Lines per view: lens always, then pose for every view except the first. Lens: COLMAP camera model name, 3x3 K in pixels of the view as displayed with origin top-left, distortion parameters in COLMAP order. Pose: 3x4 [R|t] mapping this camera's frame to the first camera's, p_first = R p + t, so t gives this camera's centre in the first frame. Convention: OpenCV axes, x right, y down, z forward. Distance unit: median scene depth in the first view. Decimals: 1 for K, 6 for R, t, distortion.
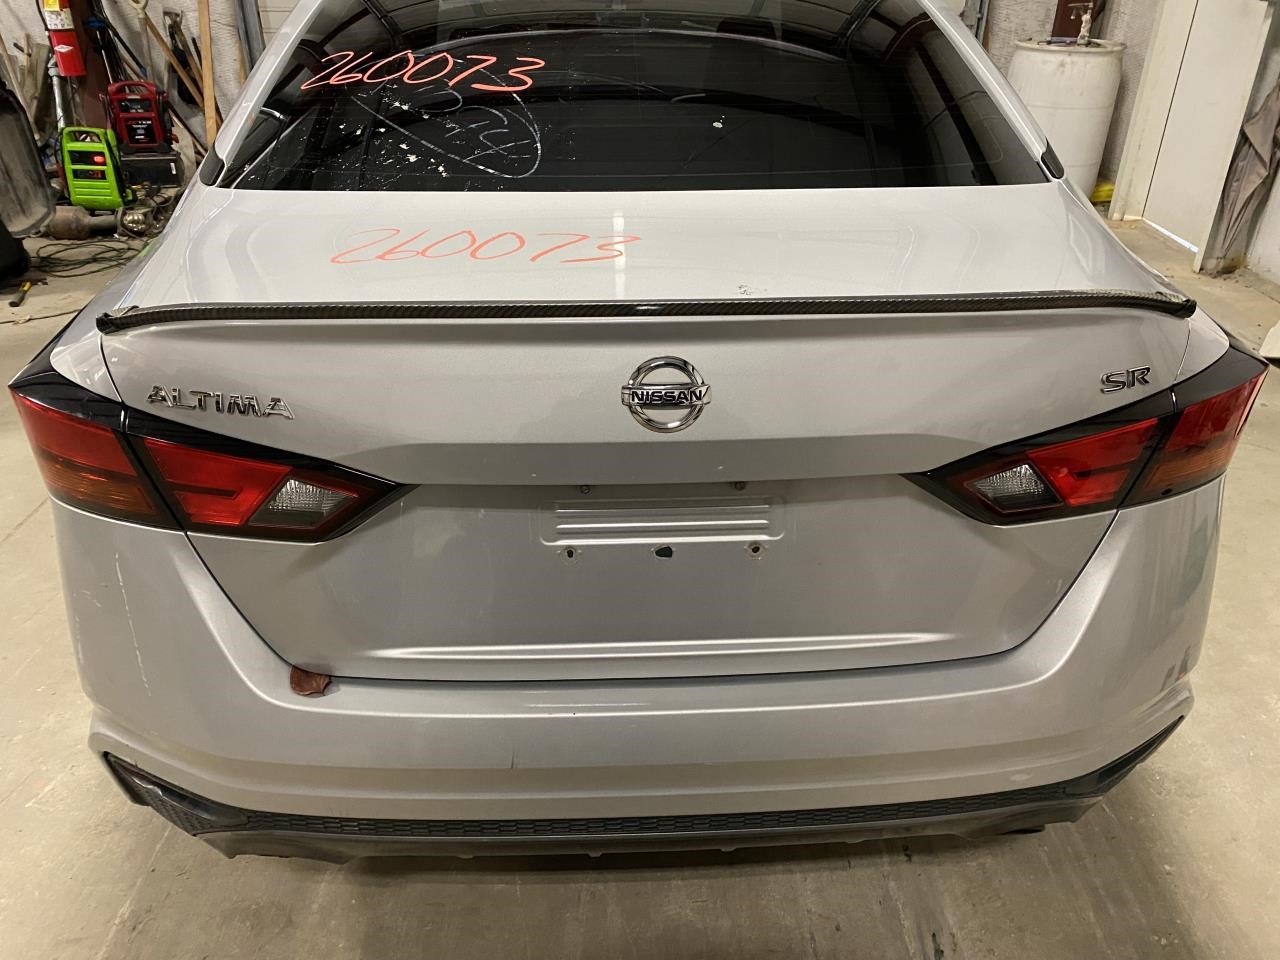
lens RADIAL K [[979.9, 0, 639.3], [0, 979.9, 484.2], [0, 0, 1]] dist [0.031266, -0.014725]
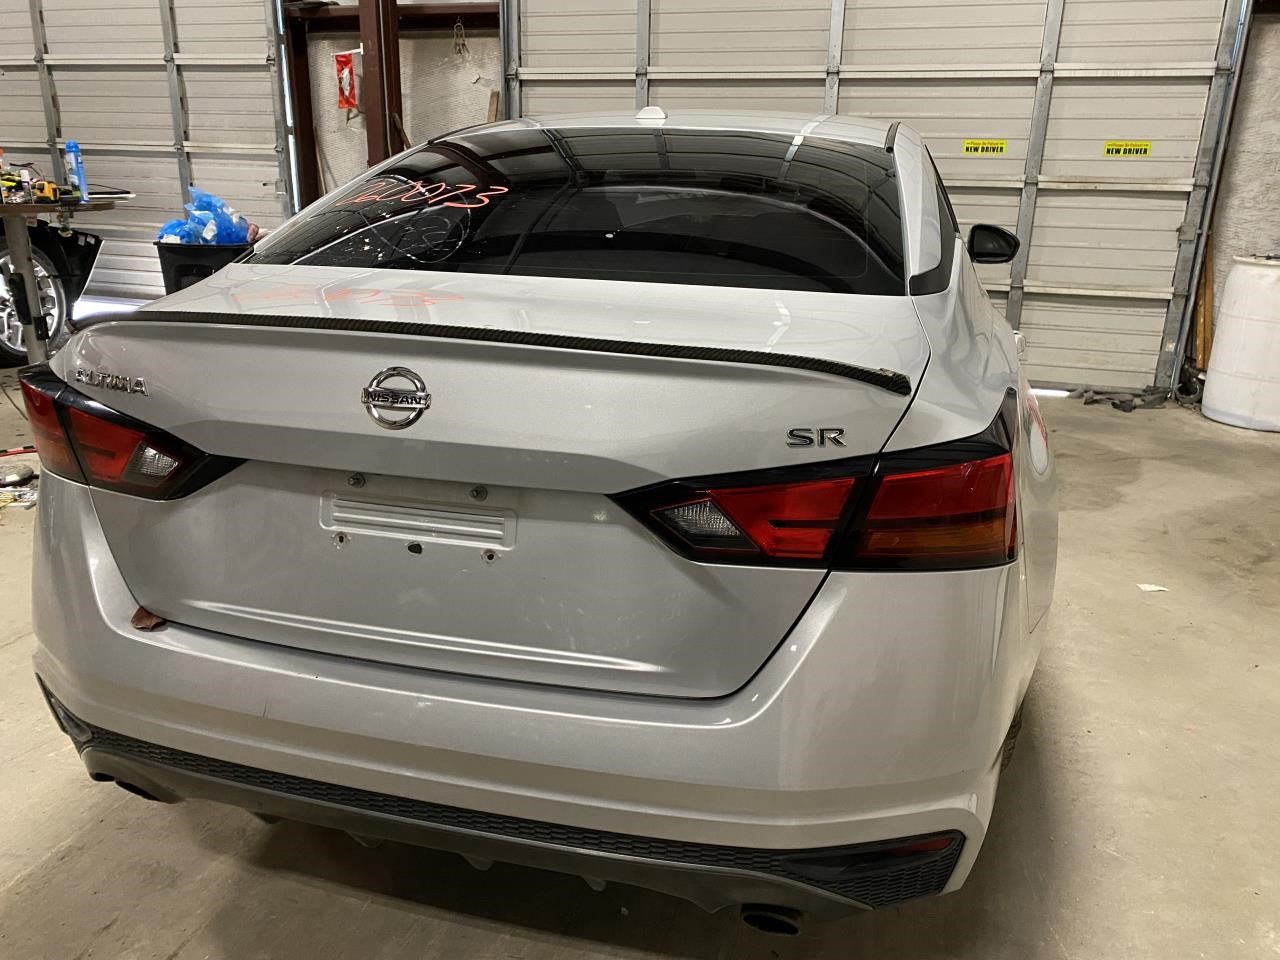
lens RADIAL K [[979.9, 0, 644.2], [0, 979.9, 477.9], [0, 0, 1]] dist [0.031266, -0.014725]
pose [[0.952470, 0.105958, -0.285610, 0.596840], [-0.163173, 0.969172, -0.184609, 0.156896], [0.257244, 0.222439, 0.940397, -0.041224]]
